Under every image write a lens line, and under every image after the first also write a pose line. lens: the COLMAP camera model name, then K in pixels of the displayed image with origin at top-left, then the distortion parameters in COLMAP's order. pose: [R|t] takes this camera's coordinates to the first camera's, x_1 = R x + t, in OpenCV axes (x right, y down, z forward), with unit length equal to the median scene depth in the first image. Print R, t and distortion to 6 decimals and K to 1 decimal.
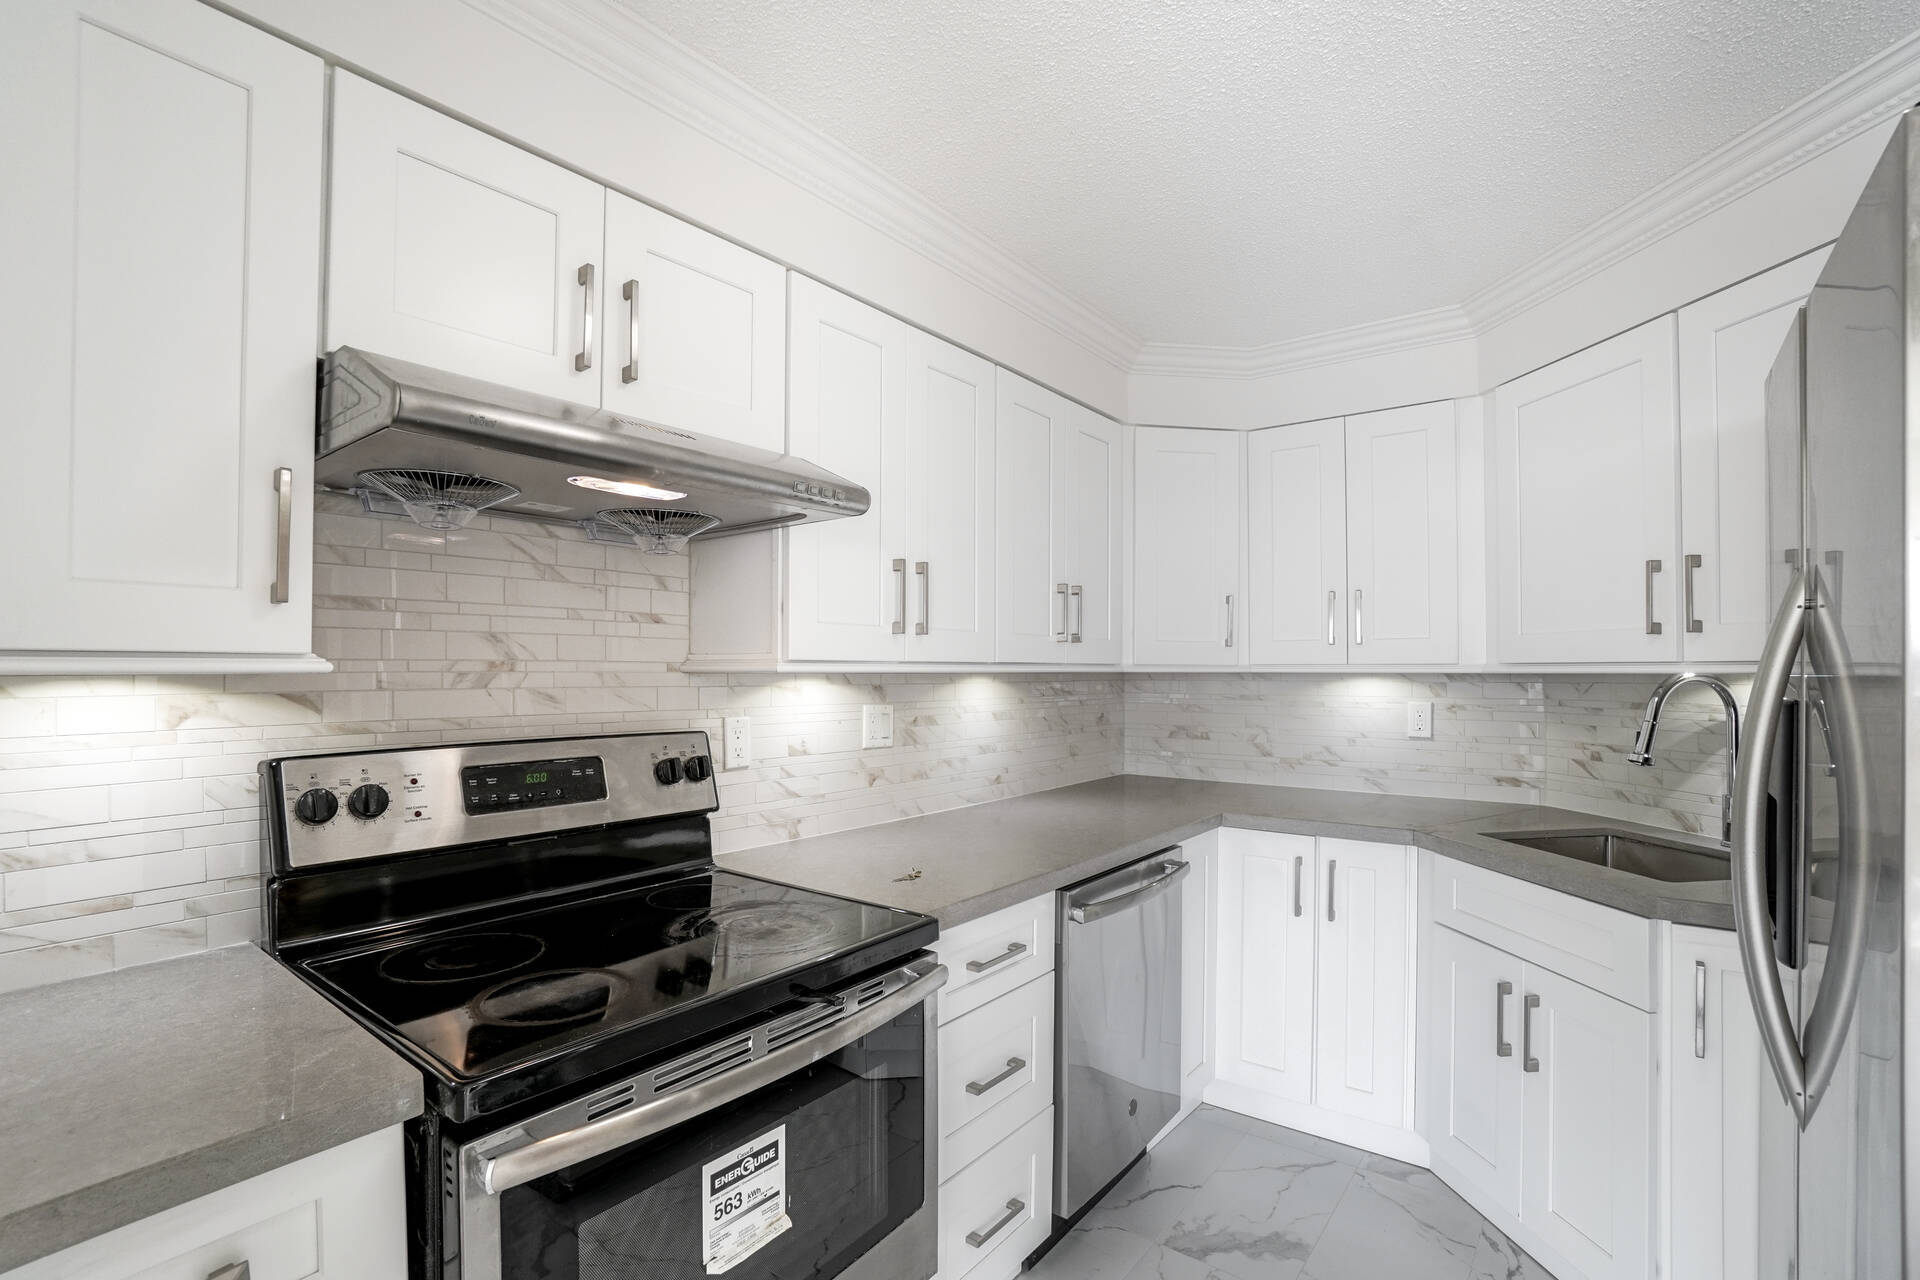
lens RADIAL K [[863.5, 0, 953.3], [0, 863.5, 668.2], [0, 0, 1]] dist [-0.048934, 0.012716]
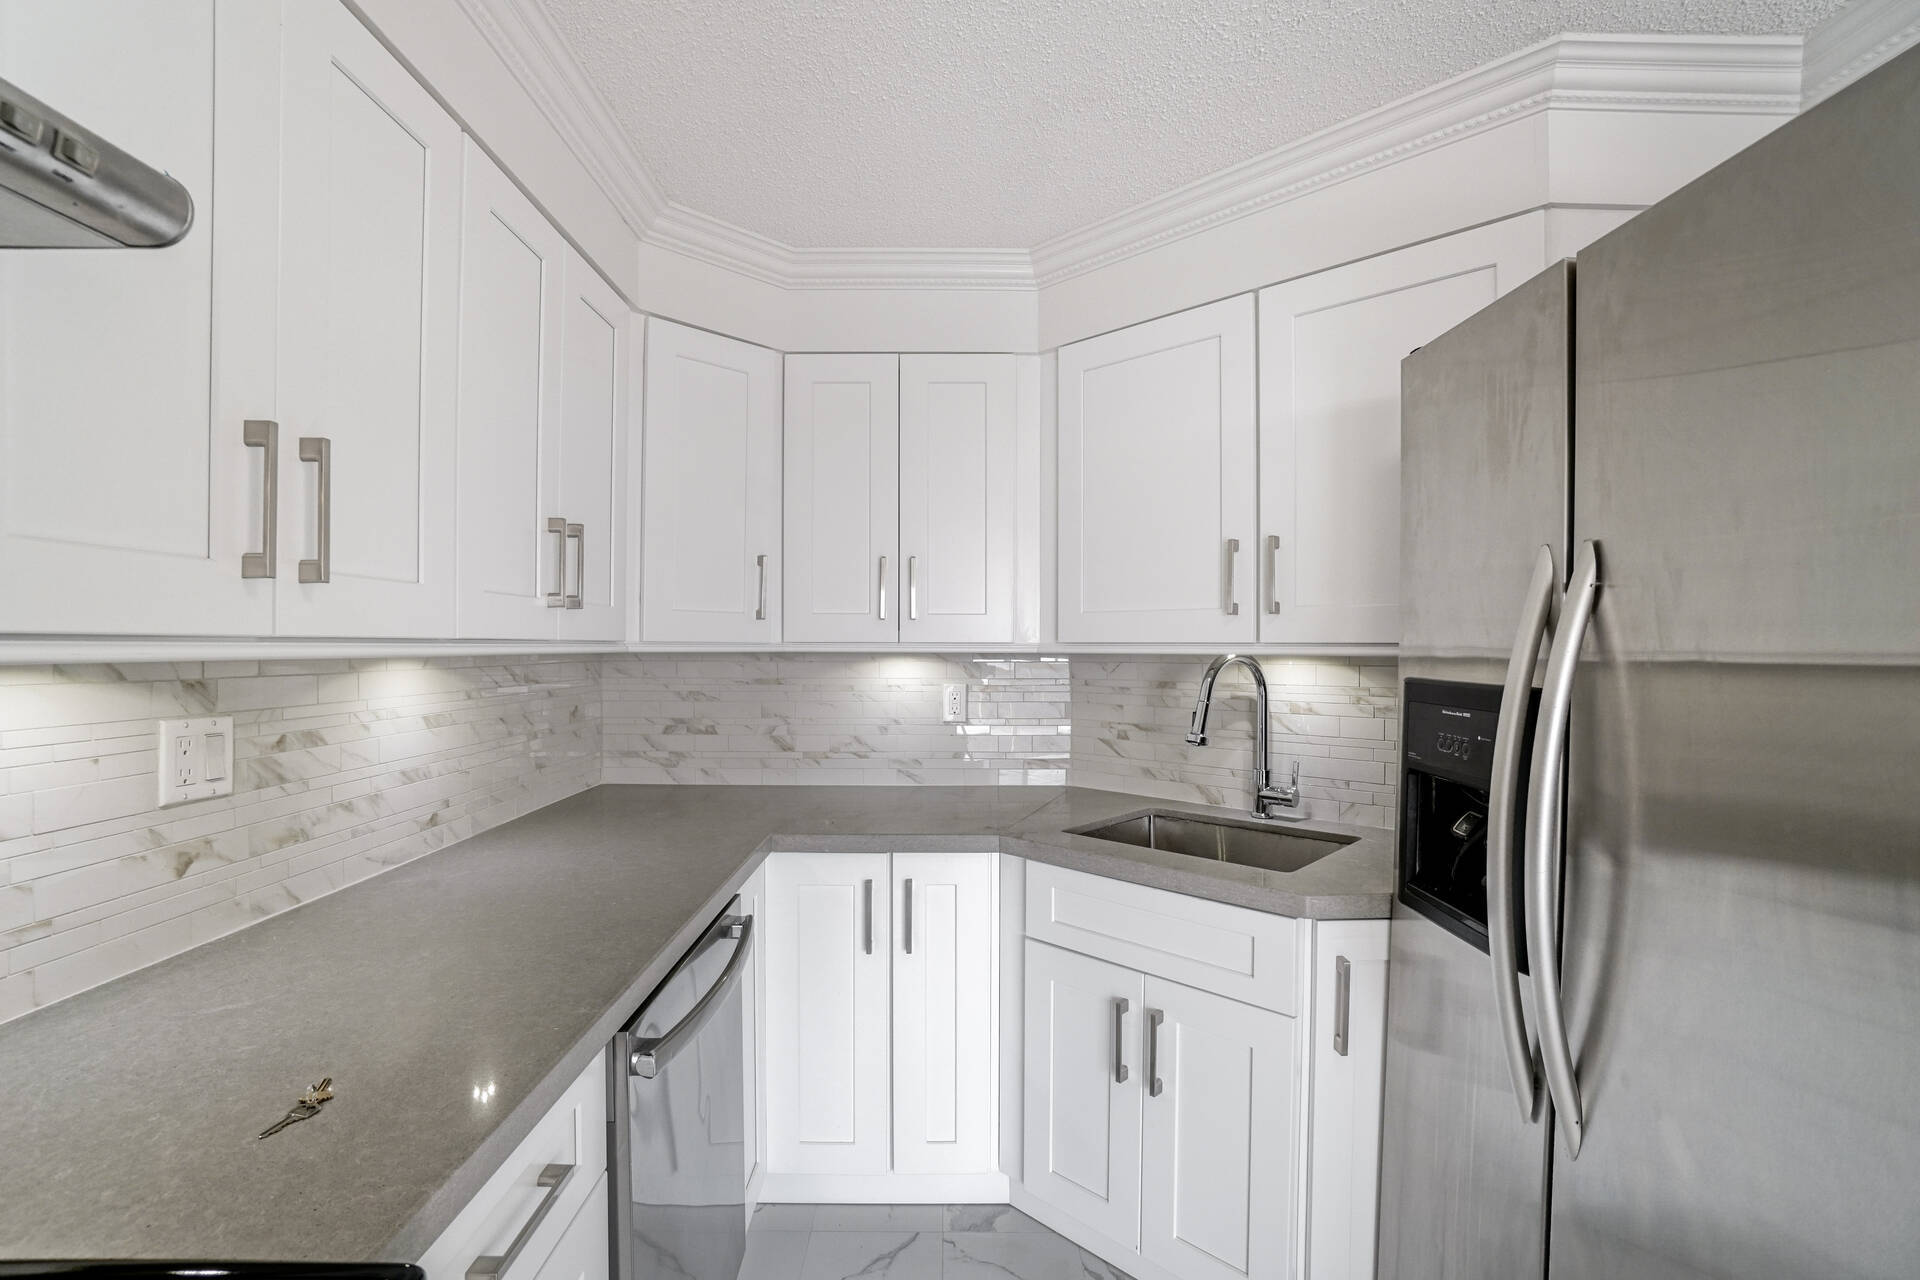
lens RADIAL K [[863.5, 0, 950.6], [0, 863.5, 655.6], [0, 0, 1]] dist [-0.048934, 0.012716]
pose [[0.789755, -0.005406, 0.613398, -0.036645], [-0.003543, 0.999904, 0.013375, -0.003958], [-0.613412, -0.012736, 0.789660, 0.318506]]
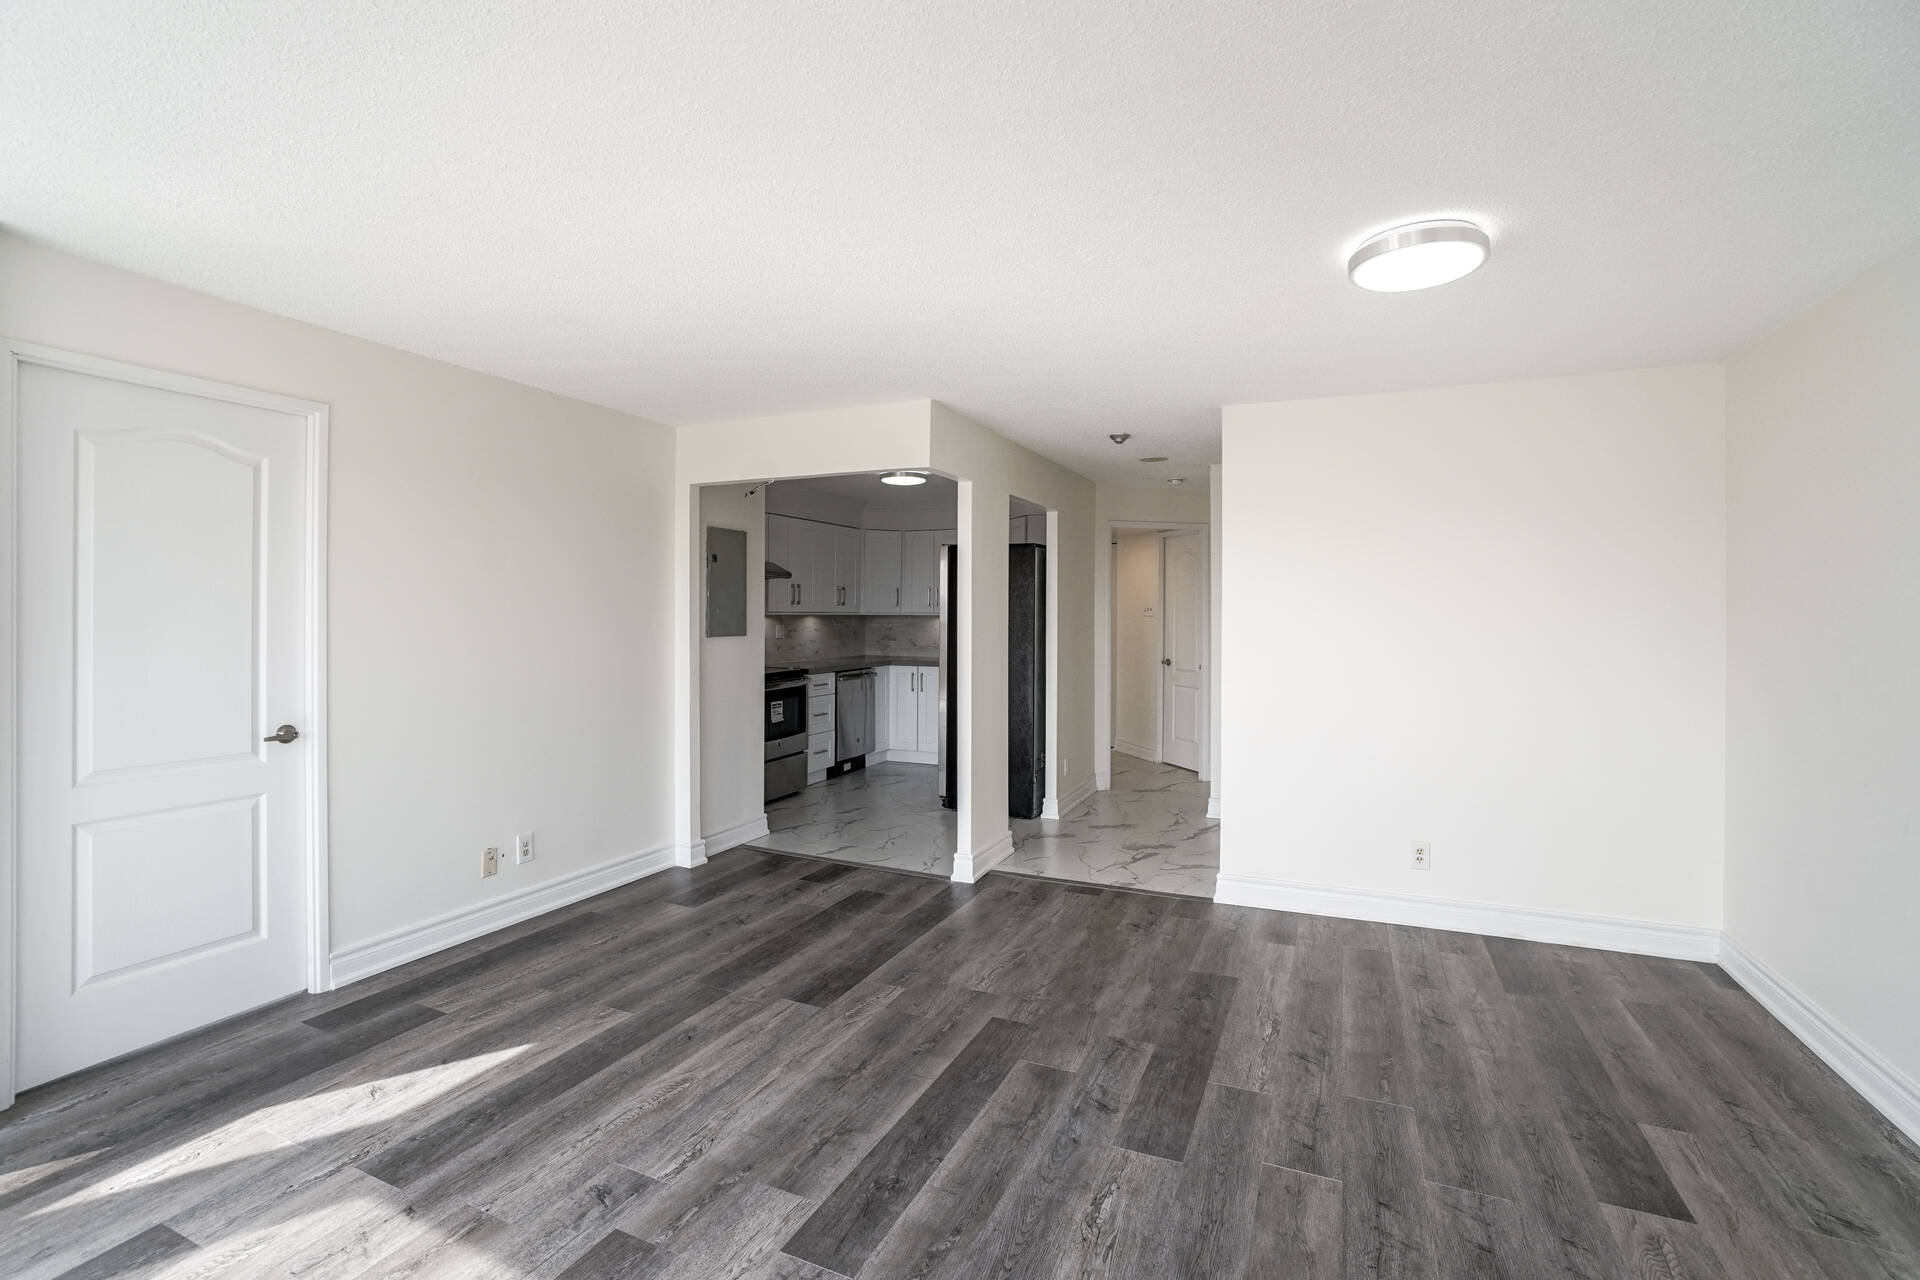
lens RADIAL K [[863.5, 0, 951.4], [0, 863.5, 624.3], [0, 0, 1]] dist [-0.048934, 0.012716]
pose [[0.972248, 0.000337, 0.233952, -0.213117], [-0.004705, 0.999825, 0.018113, -0.020788], [-0.233905, -0.018711, 0.972079, -2.193258]]
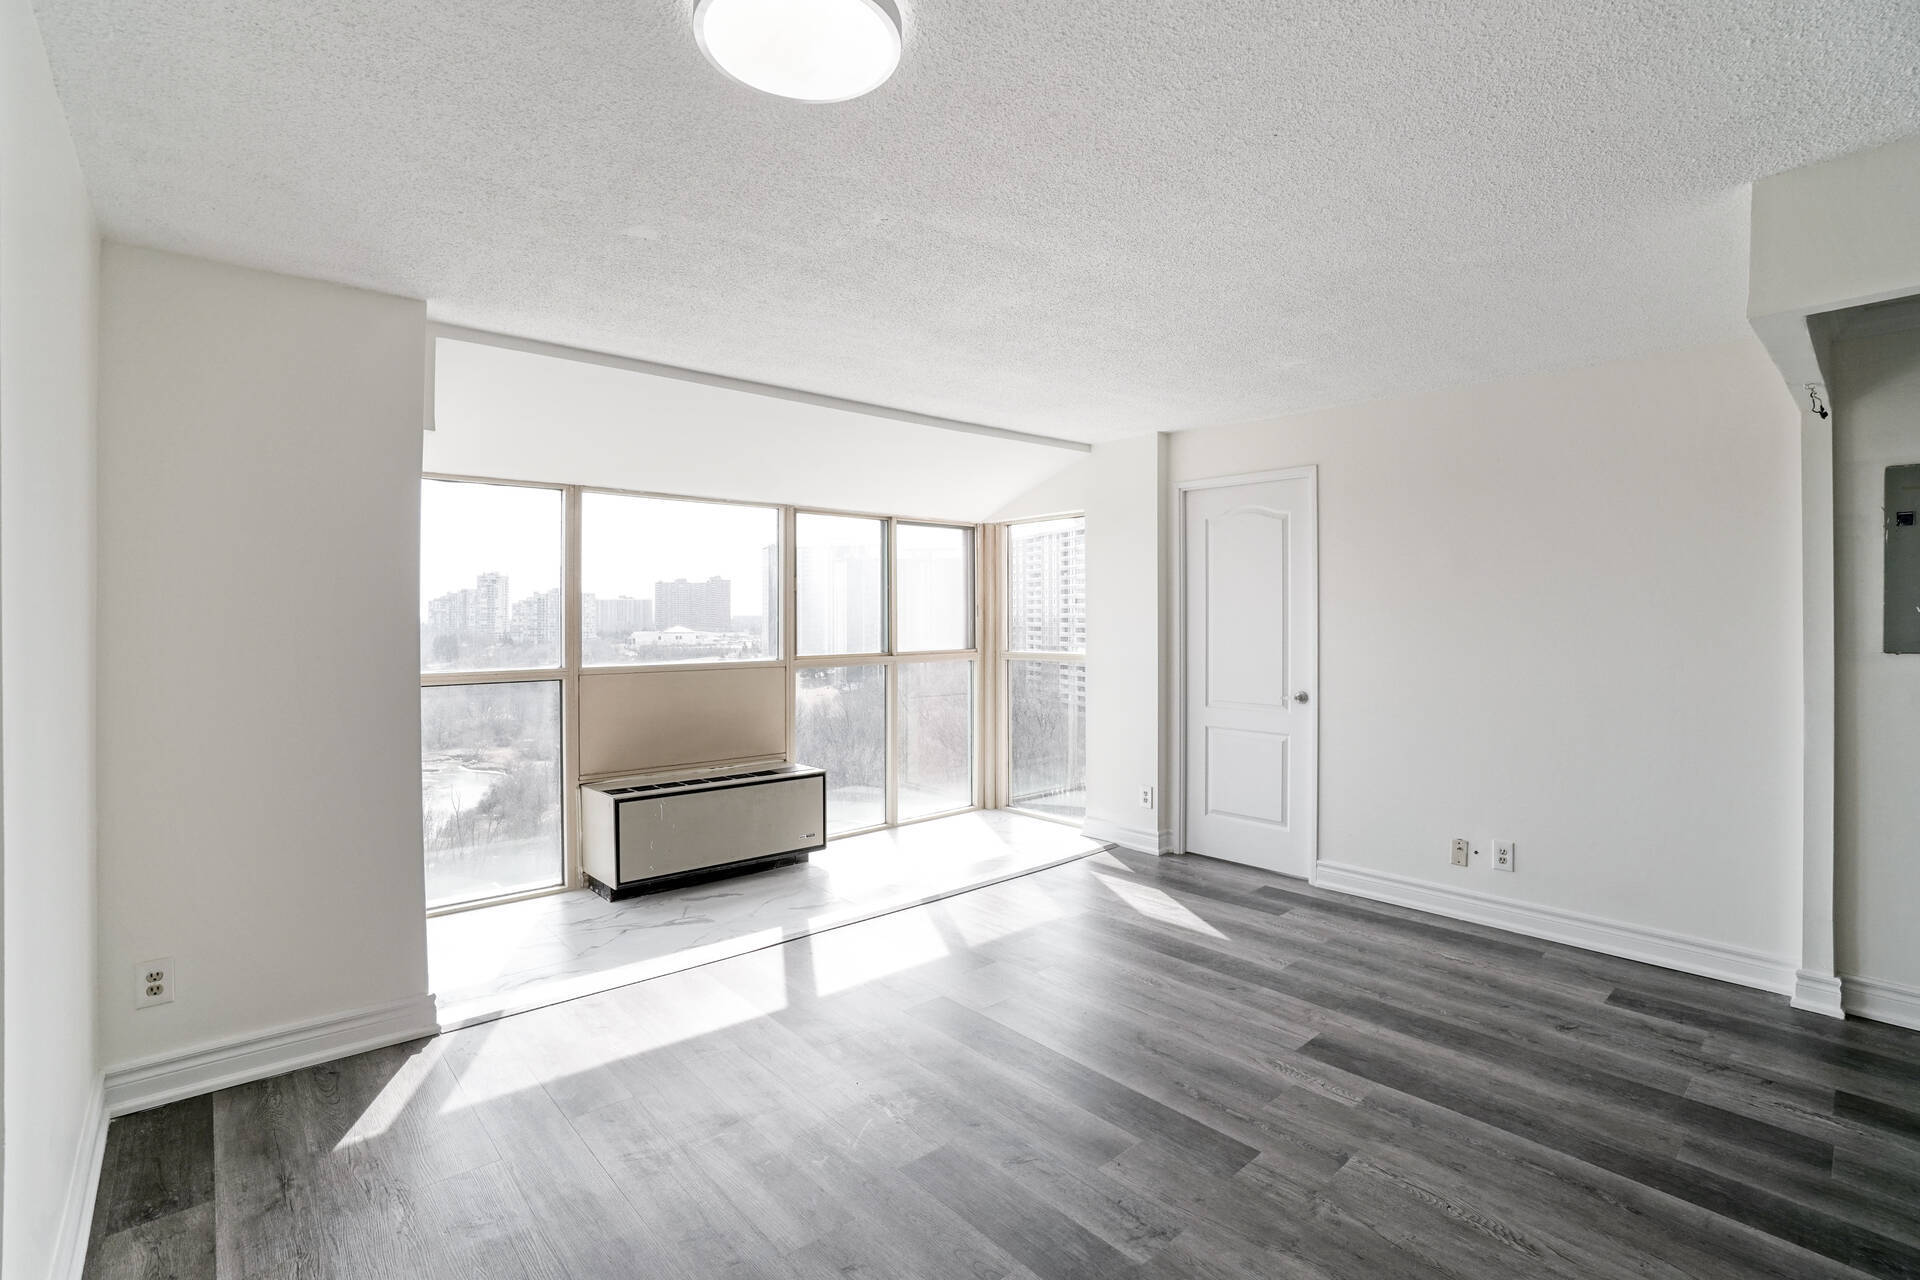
lens RADIAL K [[863.5, 0, 947.2], [0, 863.5, 629.5], [0, 0, 1]] dist [-0.048934, 0.012716]
pose [[-0.180411, 0.012696, -0.983509, 1.108377], [0.007182, 0.999907, 0.011590, -0.007962], [0.983565, -0.004972, -0.180486, -1.163662]]
